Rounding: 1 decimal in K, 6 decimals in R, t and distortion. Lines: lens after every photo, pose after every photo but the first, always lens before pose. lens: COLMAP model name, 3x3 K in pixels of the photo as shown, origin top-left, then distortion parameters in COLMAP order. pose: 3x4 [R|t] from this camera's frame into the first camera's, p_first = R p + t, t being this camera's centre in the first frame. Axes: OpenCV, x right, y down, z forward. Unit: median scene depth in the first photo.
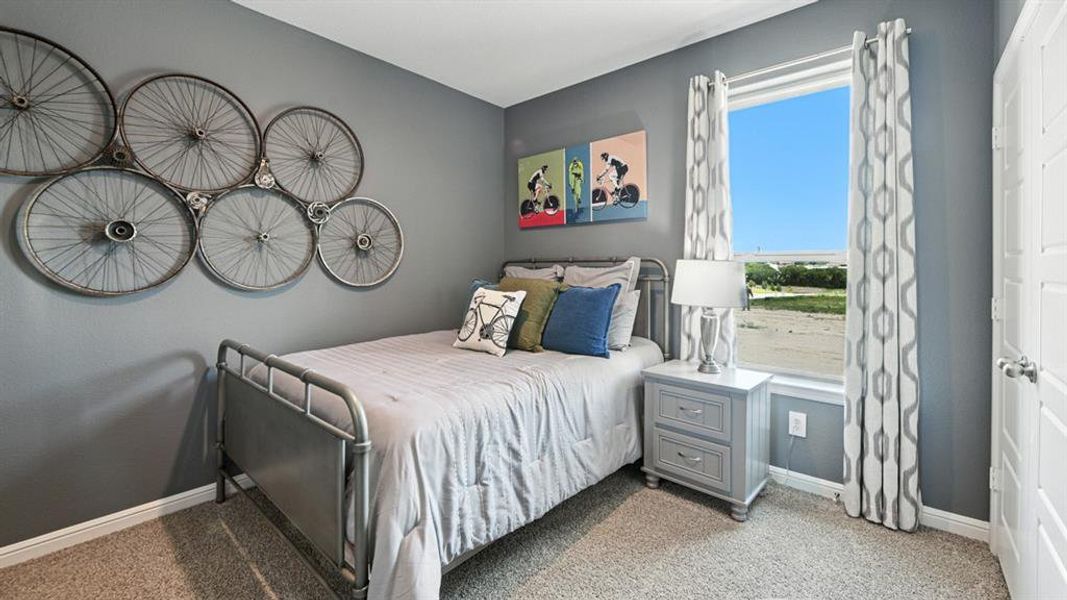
lens RADIAL K [[428.5, 0, 547.6], [0, 428.5, 272.3], [0, 0, 1]] dist [0.001248, -0.000300]
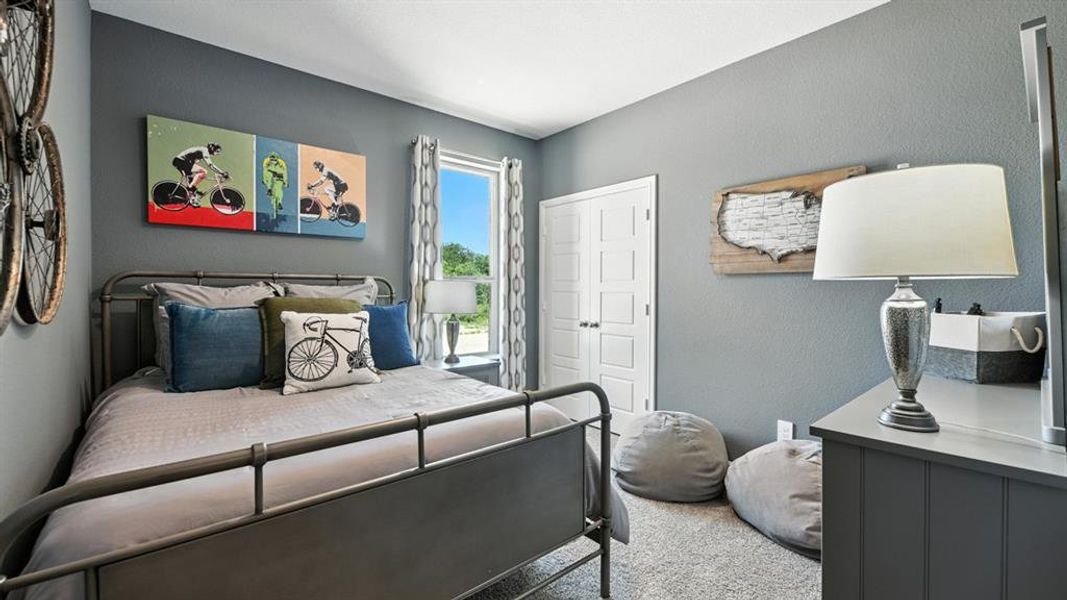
lens RADIAL K [[428.5, 0, 531.6], [0, 428.5, 295.8], [0, 0, 1]] dist [0.001248, -0.000300]
pose [[0.171700, -0.016054, 0.985018, -0.717856], [0.007277, 0.999861, 0.015028, 0.000043], [-0.985122, 0.004588, 0.171793, 0.394752]]
